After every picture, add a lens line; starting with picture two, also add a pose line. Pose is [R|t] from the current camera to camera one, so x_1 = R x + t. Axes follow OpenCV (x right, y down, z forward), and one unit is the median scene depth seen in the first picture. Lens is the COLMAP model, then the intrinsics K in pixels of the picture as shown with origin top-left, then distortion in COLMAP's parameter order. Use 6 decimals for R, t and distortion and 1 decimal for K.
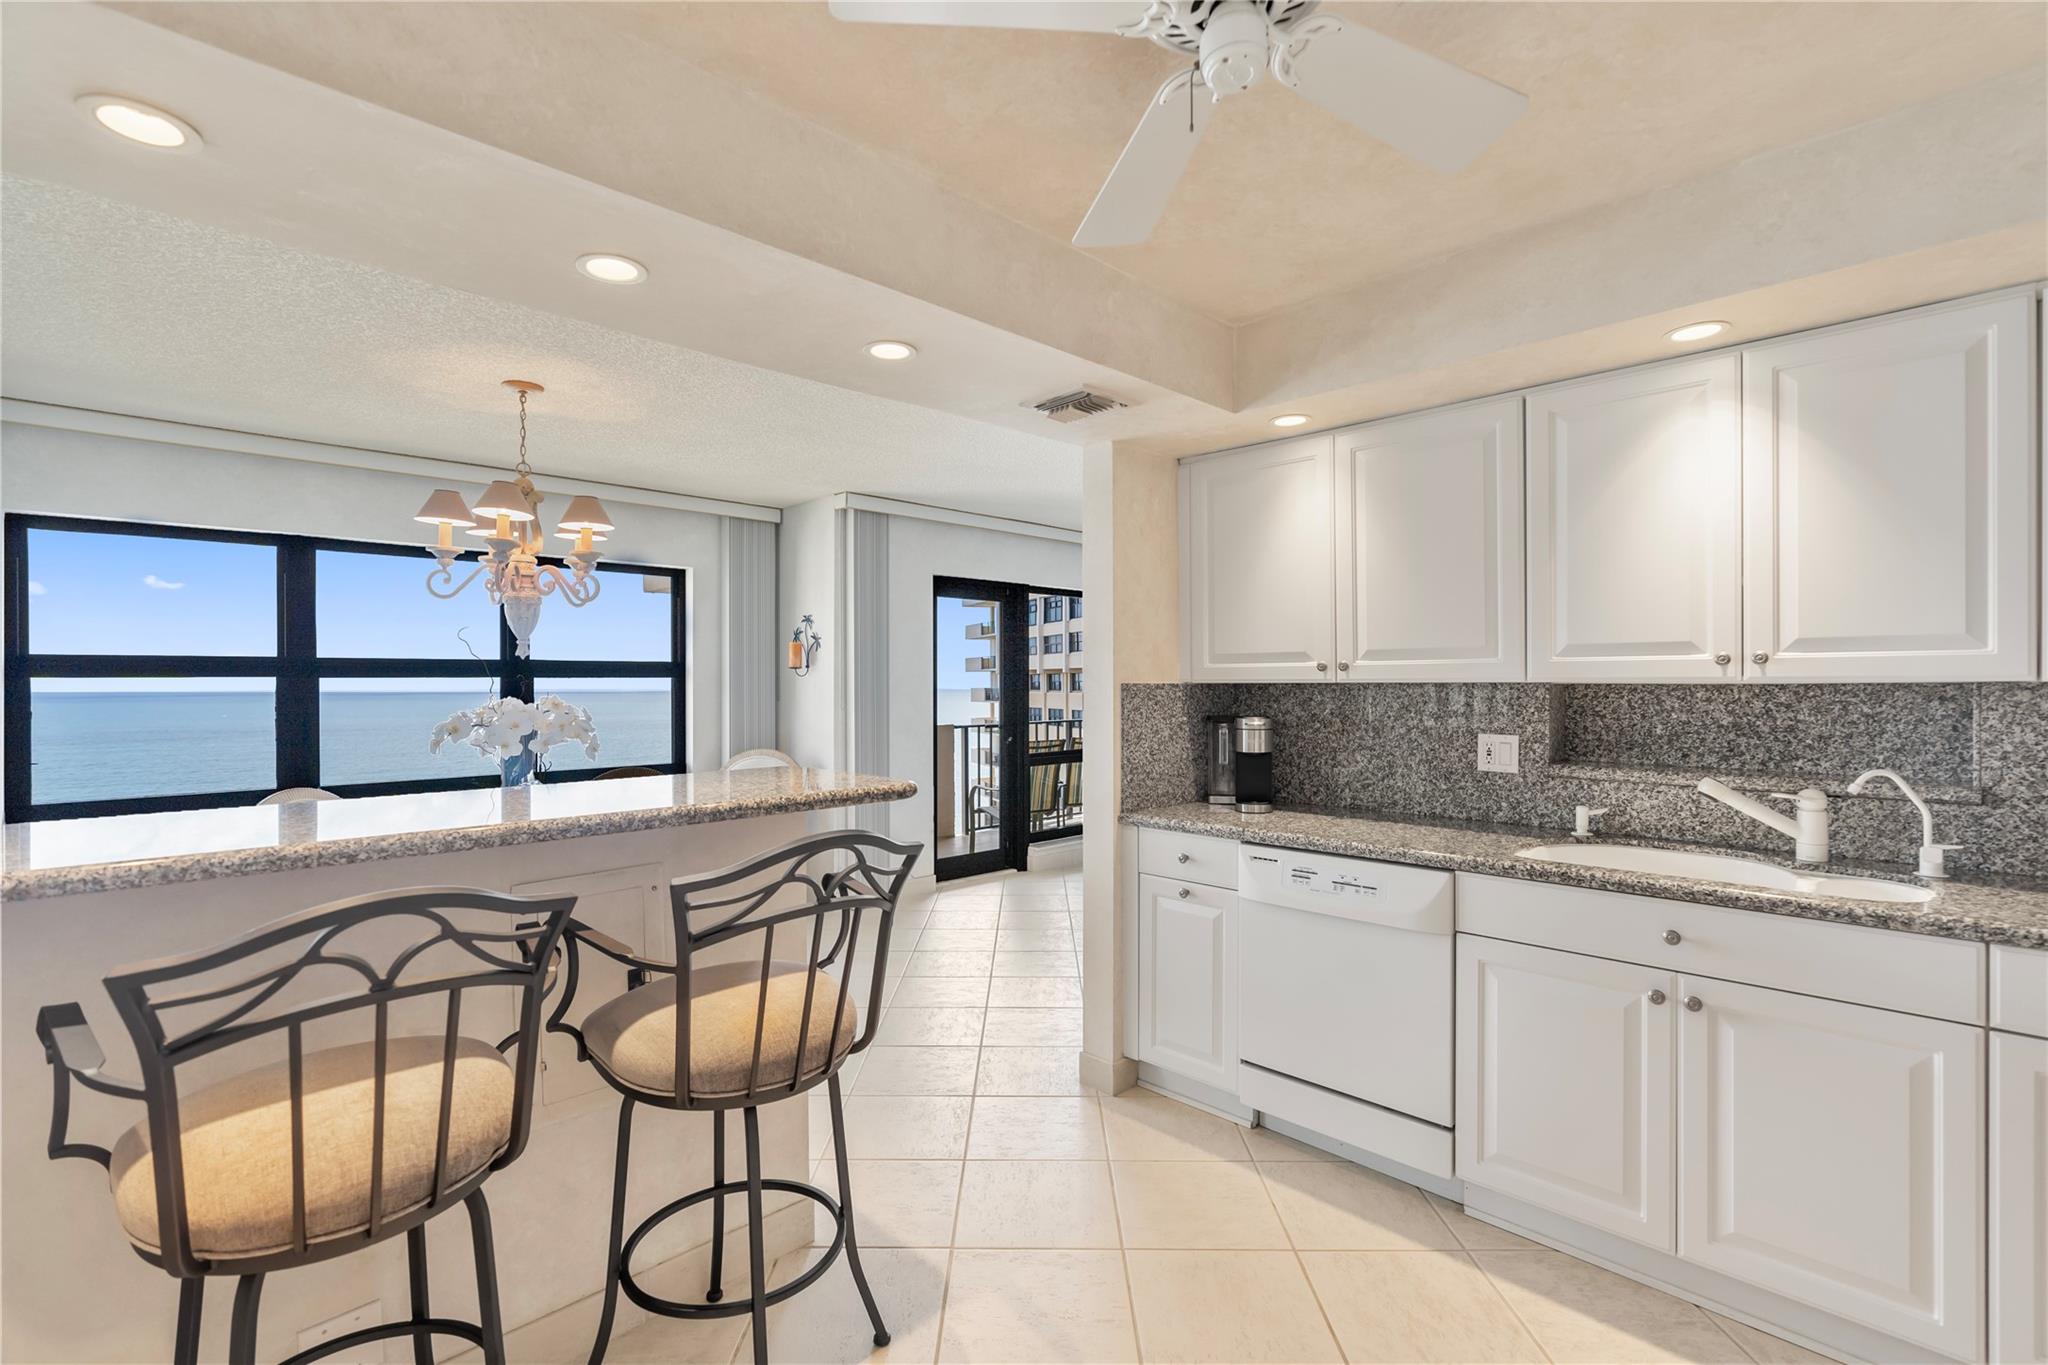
lens RADIAL K [[927.1, 0, 1042.3], [0, 927.1, 678.9], [0, 0, 1]] dist [-0.009117, 0.000465]
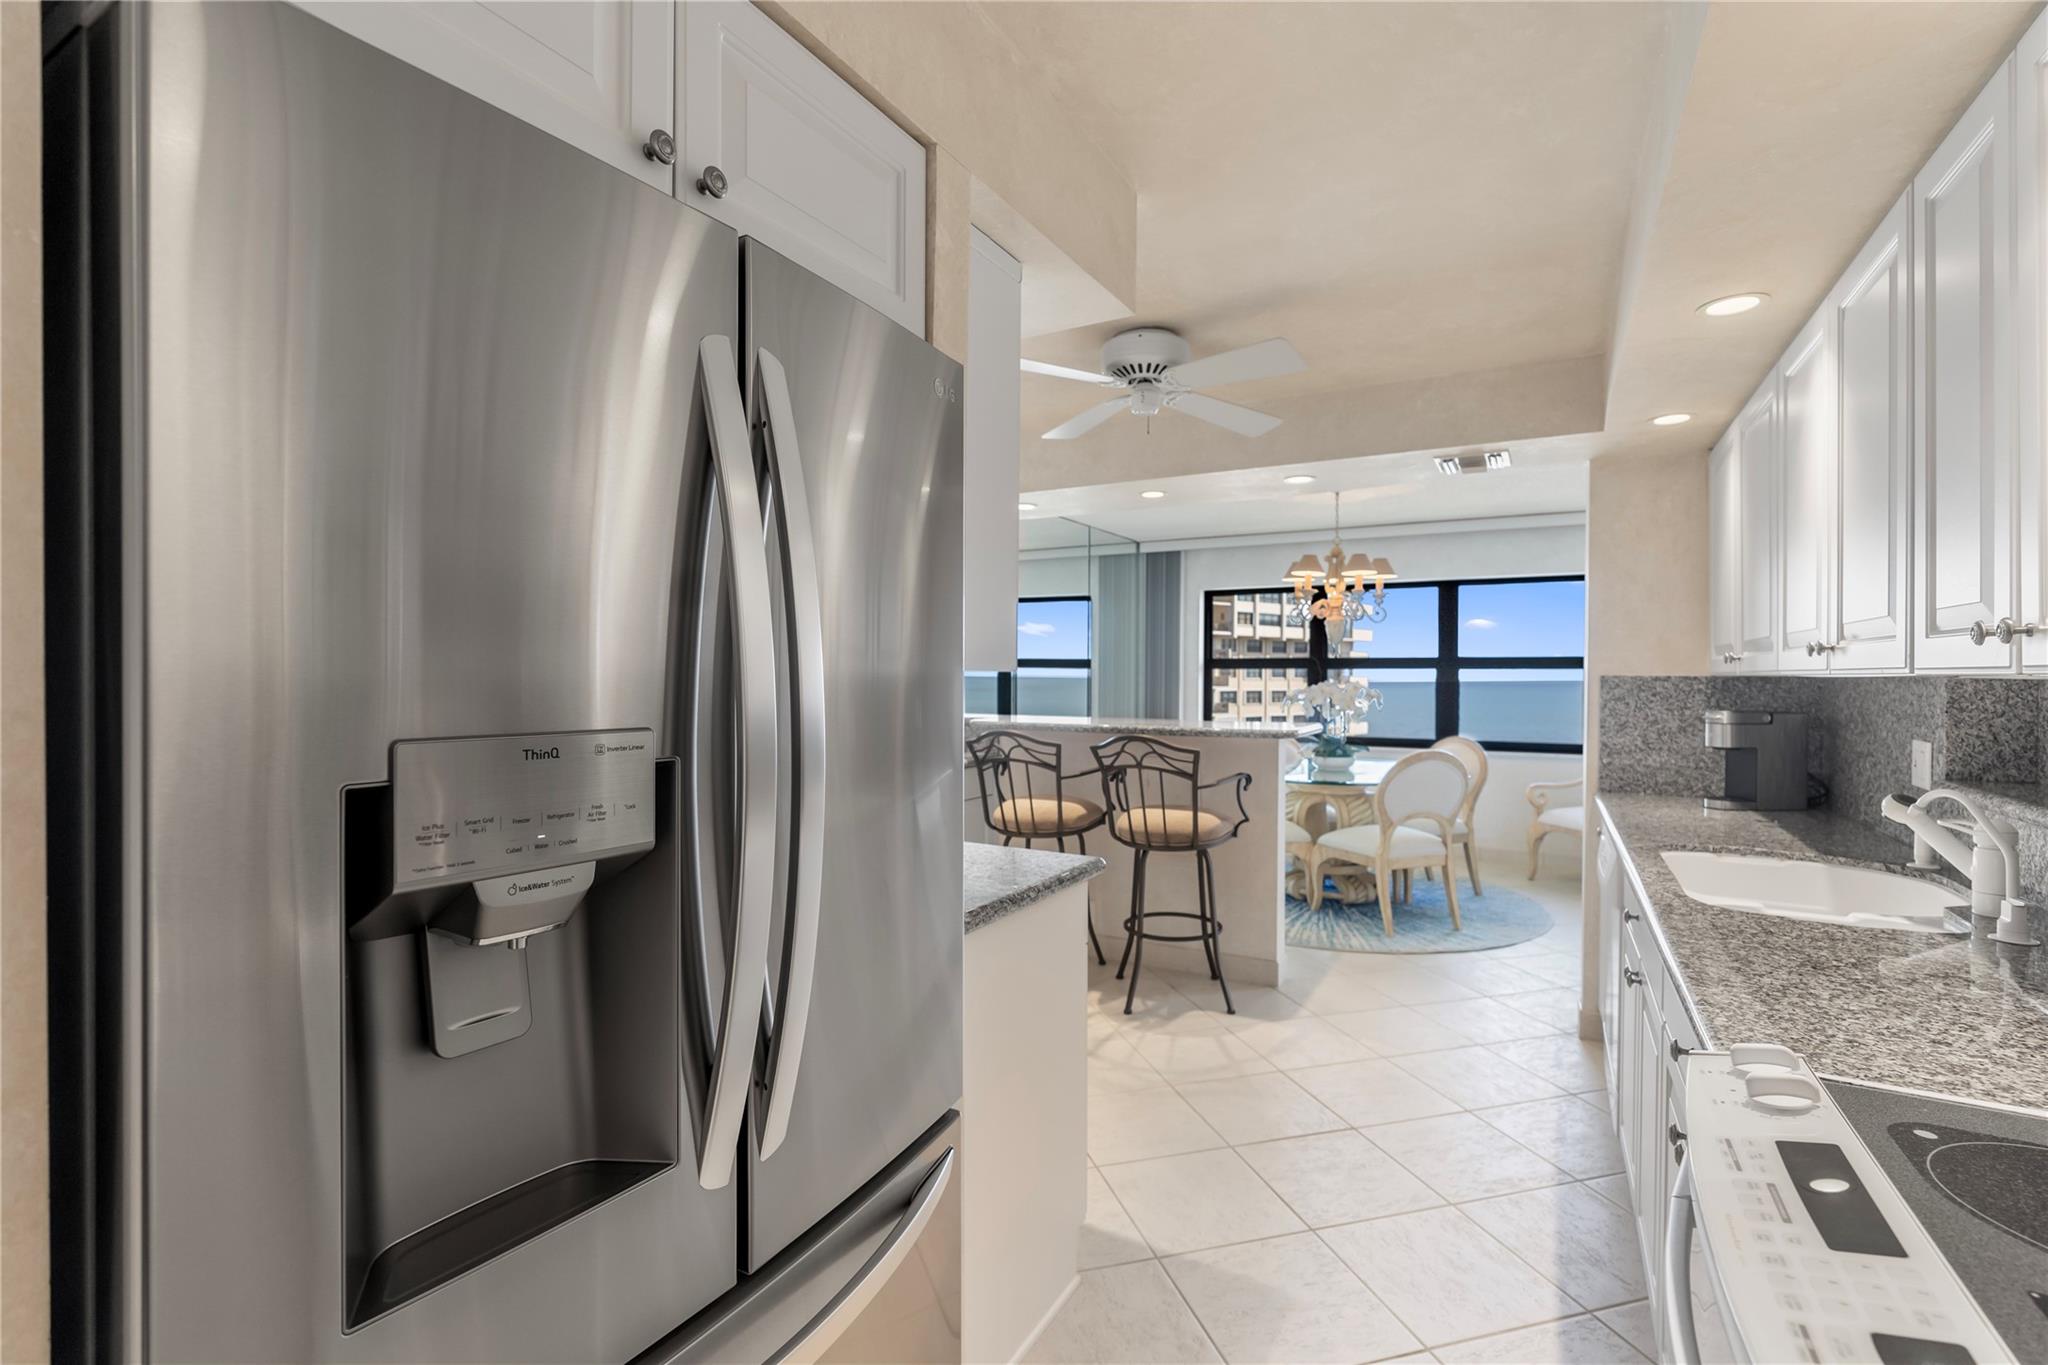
lens RADIAL K [[927.1, 0, 1024.6], [0, 927.1, 681.8], [0, 0, 1]] dist [-0.009117, 0.000465]
pose [[0.269893, 0.015766, -0.962761, 0.985045], [-0.003014, 0.999875, 0.015529, -0.002080], [0.962886, -0.001289, 0.269906, 0.040898]]
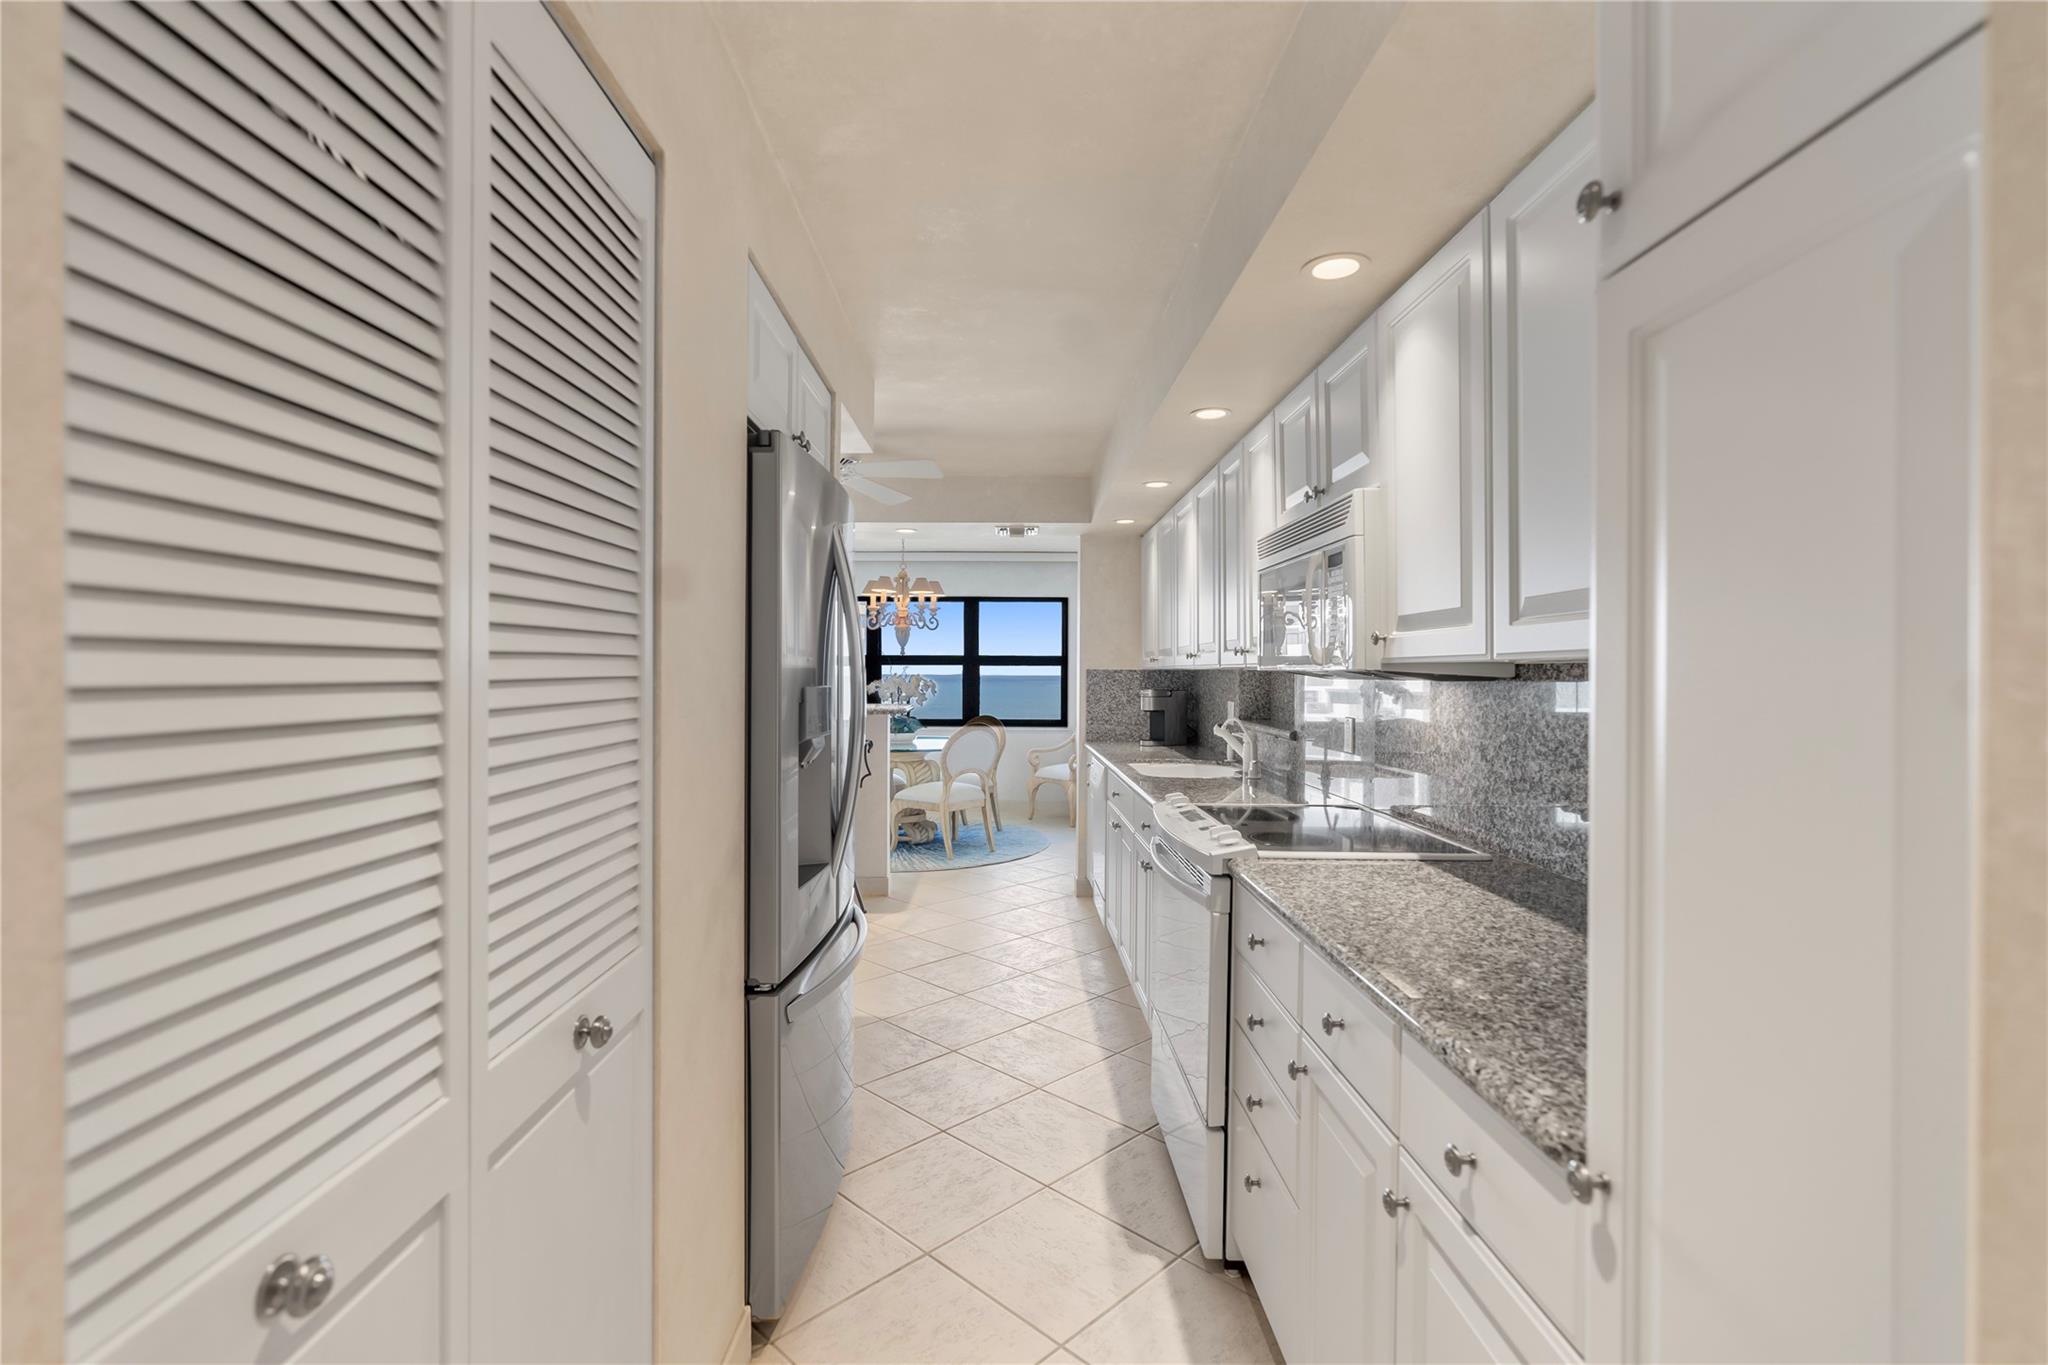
lens RADIAL K [[927.1, 0, 1026.1], [0, 927.1, 672.5], [0, 0, 1]] dist [-0.009117, 0.000465]
pose [[0.719464, 0.009551, -0.694464, 1.277625], [-0.006531, 0.999954, 0.006986, -0.000211], [0.694499, -0.000491, 0.719493, -0.383988]]
